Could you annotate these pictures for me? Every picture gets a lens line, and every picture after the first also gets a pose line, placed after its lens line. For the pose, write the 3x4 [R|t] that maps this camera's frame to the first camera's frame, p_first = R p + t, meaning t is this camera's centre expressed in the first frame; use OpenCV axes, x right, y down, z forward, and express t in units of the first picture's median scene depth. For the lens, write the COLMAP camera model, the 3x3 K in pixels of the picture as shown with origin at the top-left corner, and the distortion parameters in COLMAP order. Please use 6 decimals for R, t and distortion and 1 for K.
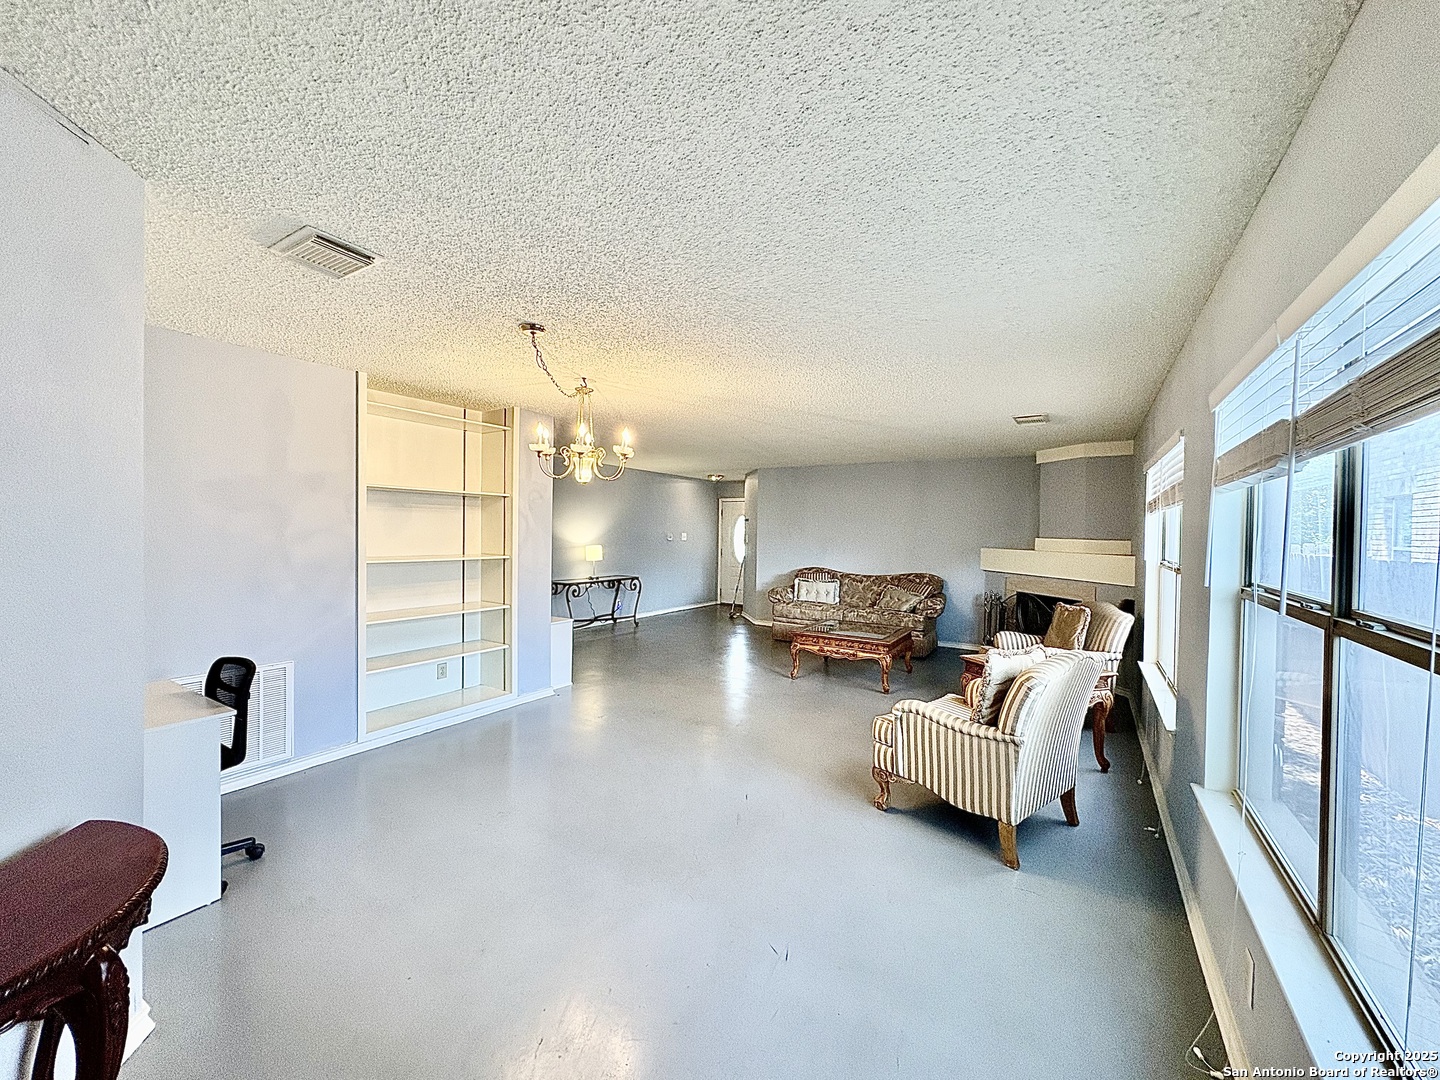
lens RADIAL K [[572.8, 0, 717.2], [0, 572.8, 541.5], [0, 0, 1]] dist [0.002795, 0.000241]
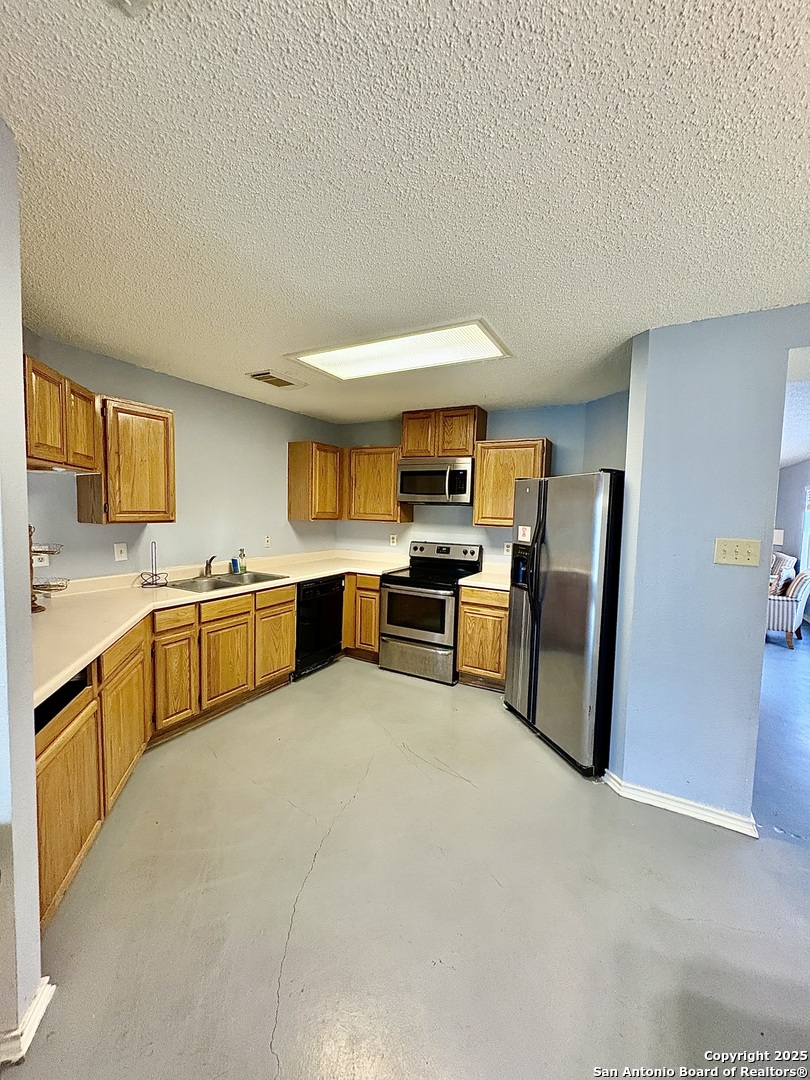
lens RADIAL K [[429.2, 0, 405.0], [0, 429.2, 540.0], [0, 0, 1]] dist [-0.001005, 0.000115]
pose [[0.998138, 0.007654, 0.060522, -1.359624], [-0.011019, 0.998400, 0.055463, -0.015238], [-0.060001, -0.056026, 0.996625, -0.811498]]
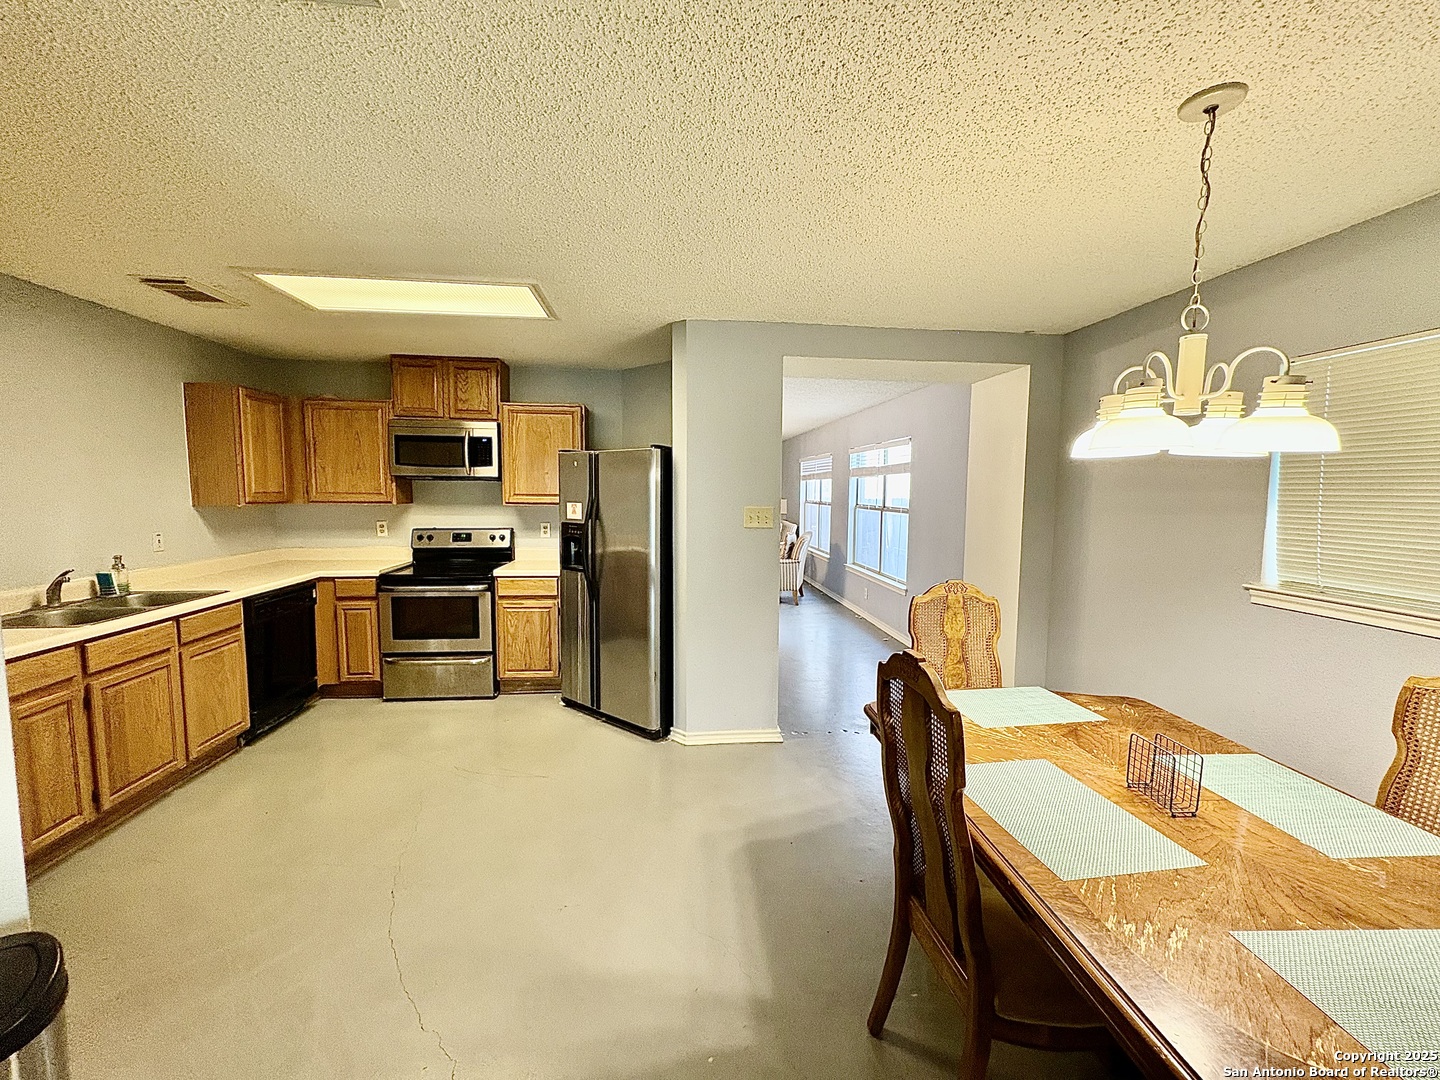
lens RADIAL K [[572.8, 0, 717.2], [0, 572.8, 541.5], [0, 0, 1]] dist [0.002795, 0.000241]
pose [[0.788215, -0.064137, 0.612048, -1.571762], [0.012887, 0.996056, 0.087781, -0.016226], [-0.615265, -0.061303, 0.785933, -1.025974]]
